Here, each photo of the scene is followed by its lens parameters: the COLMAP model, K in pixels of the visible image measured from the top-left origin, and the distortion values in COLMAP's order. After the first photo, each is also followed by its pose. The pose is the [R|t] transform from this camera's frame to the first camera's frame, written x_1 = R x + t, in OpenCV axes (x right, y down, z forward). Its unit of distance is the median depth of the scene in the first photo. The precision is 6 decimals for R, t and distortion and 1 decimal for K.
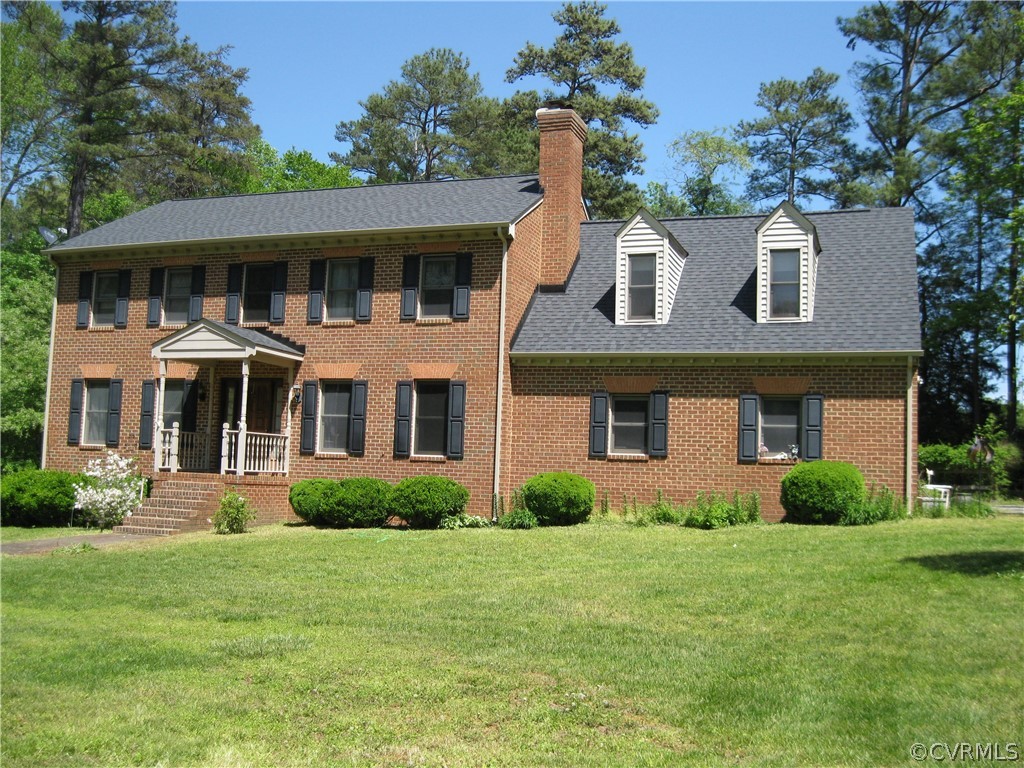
lens RADIAL K [[1051.8, 0, 510.7], [0, 1051.8, 385.7], [0, 0, 1]] dist [-0.048696, 0.000000]
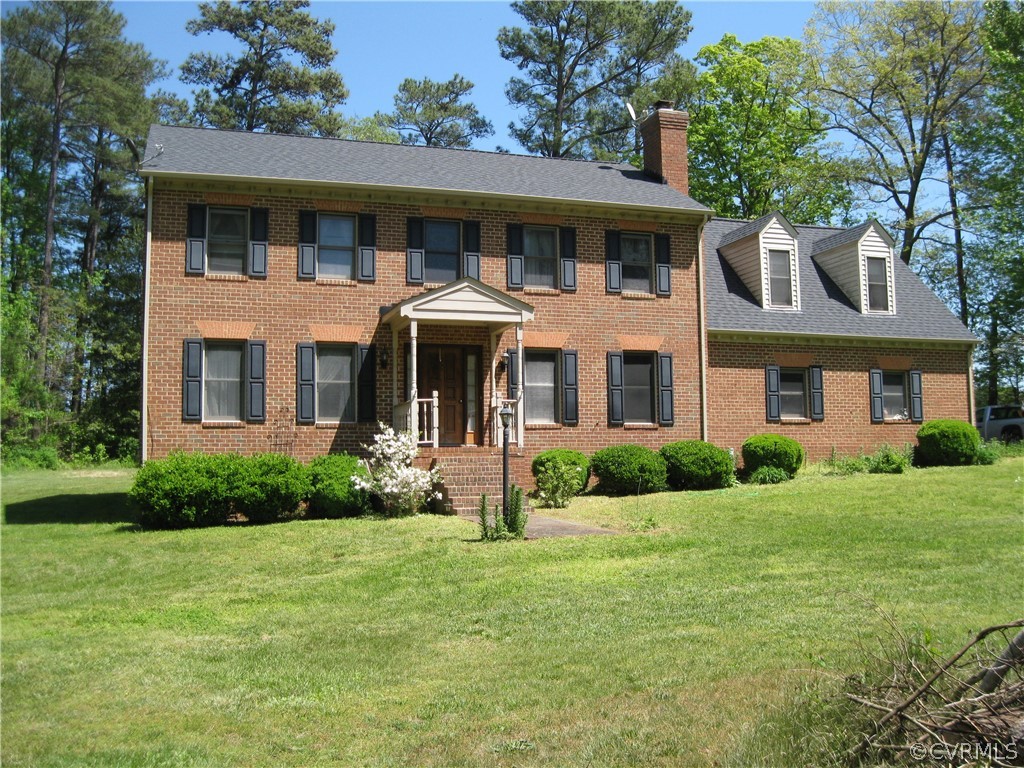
lens RADIAL K [[1051.8, 0, 510.4], [0, 1051.8, 380.6], [0, 0, 1]] dist [-0.048696, 0.000000]
pose [[0.772369, 0.008596, 0.635116, -0.844379], [-0.015762, 0.999860, 0.005635, 0.019754], [-0.634978, -0.014363, 0.772396, 0.270216]]
